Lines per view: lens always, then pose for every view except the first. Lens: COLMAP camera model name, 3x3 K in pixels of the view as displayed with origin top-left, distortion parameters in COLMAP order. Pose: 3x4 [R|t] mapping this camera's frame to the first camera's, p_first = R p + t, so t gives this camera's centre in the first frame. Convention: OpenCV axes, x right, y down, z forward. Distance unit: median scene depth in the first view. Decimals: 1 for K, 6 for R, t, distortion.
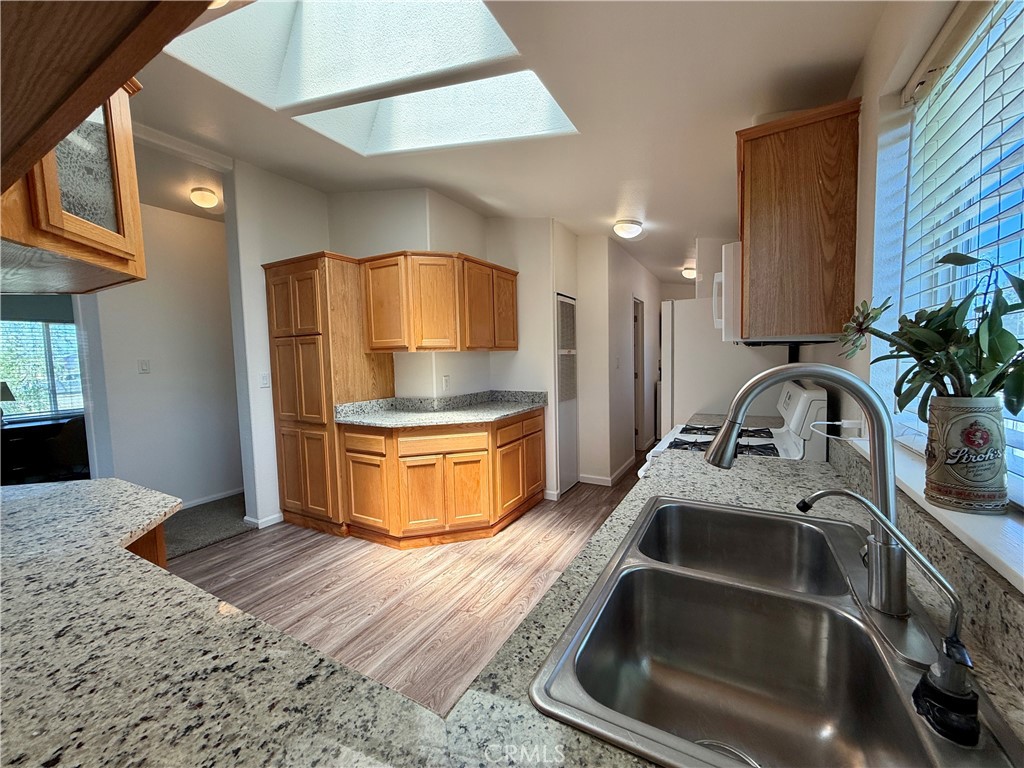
lens RADIAL K [[411.8, 0, 512.0], [0, 411.8, 384.0], [0, 0, 1]] dist [0.000952, 0.000050]
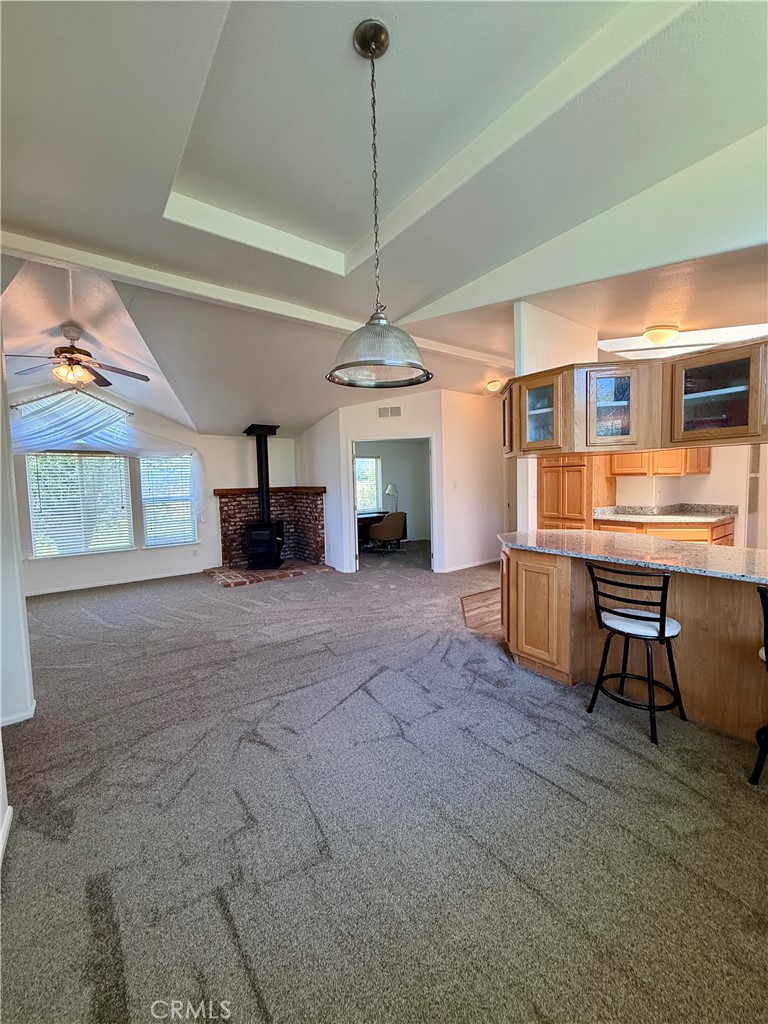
lens RADIAL K [[411.8, 0, 384.0], [0, 411.8, 512.0], [0, 0, 1]] dist [0.000952, 0.000050]
pose [[0.909161, 0.036693, -0.414825, -0.473770], [-0.028544, 0.999259, 0.025829, 0.044377], [0.415465, -0.011642, 0.909534, -0.812915]]
